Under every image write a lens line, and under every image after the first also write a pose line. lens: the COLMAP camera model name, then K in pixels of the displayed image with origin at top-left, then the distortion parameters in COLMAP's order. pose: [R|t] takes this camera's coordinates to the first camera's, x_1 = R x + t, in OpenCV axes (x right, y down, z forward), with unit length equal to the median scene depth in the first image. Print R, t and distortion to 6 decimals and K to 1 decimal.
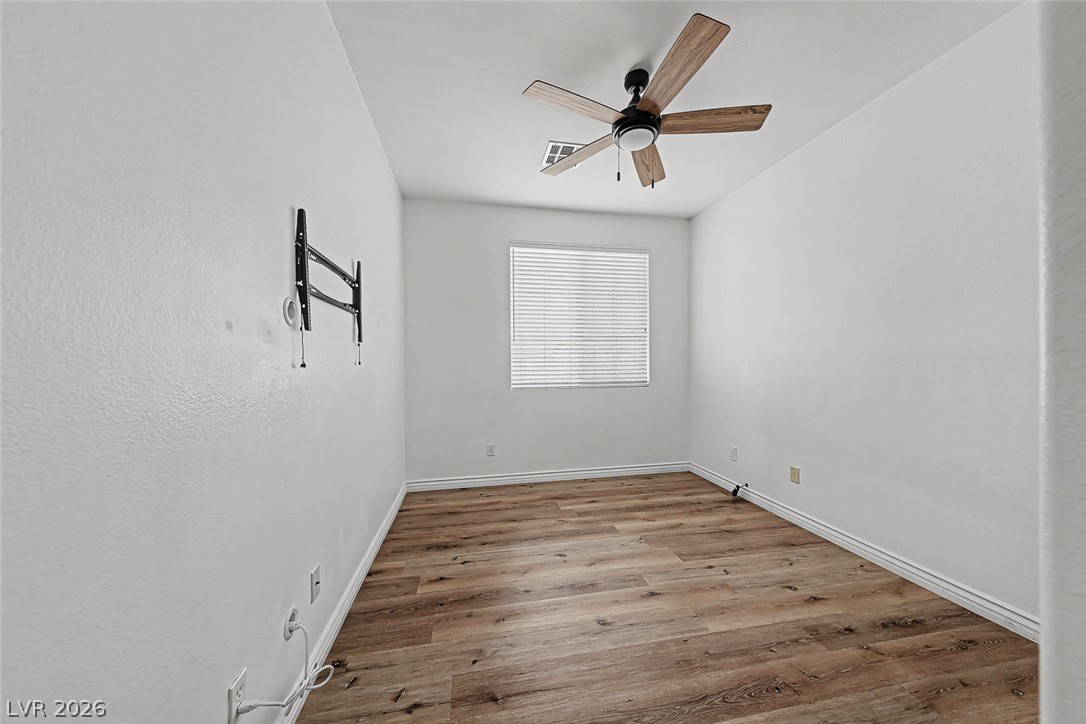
lens RADIAL K [[376.8, 0, 539.8], [0, 376.8, 363.2], [0, 0, 1]] dist [0.014245, -0.007291]
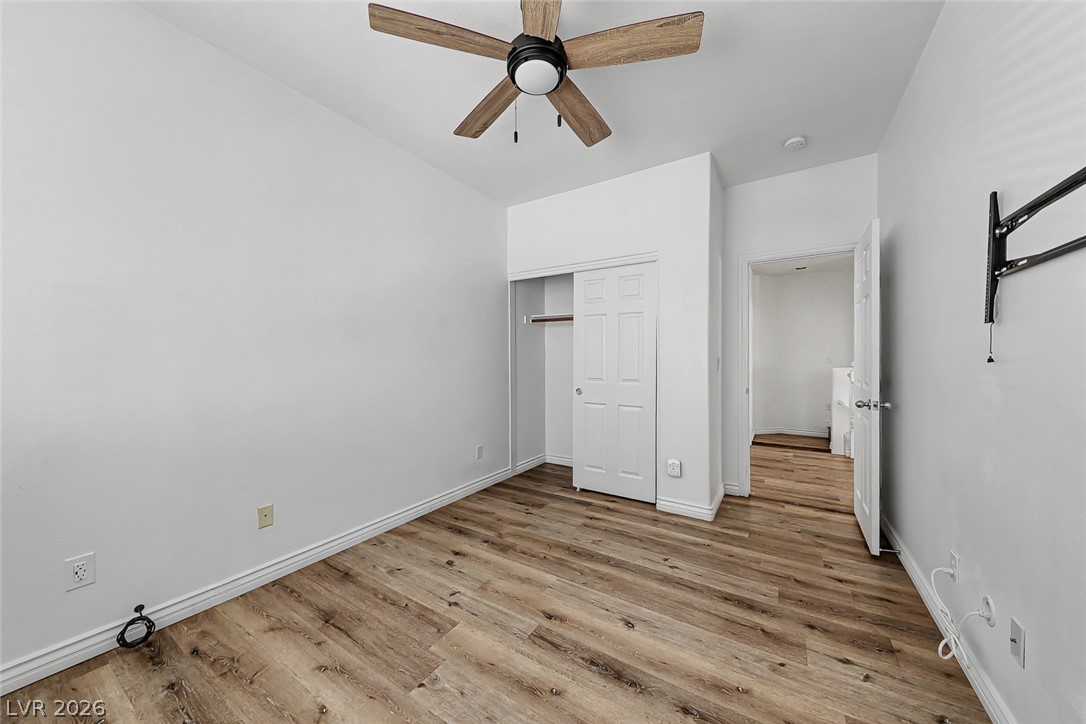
lens RADIAL K [[376.8, 0, 539.8], [0, 376.8, 363.2], [0, 0, 1]] dist [0.014245, -0.007291]
pose [[-0.726635, -0.001740, 0.687022, -0.286249], [0.007250, 0.999922, 0.010201, -0.006462], [-0.686986, 0.012394, -0.726565, 1.566764]]
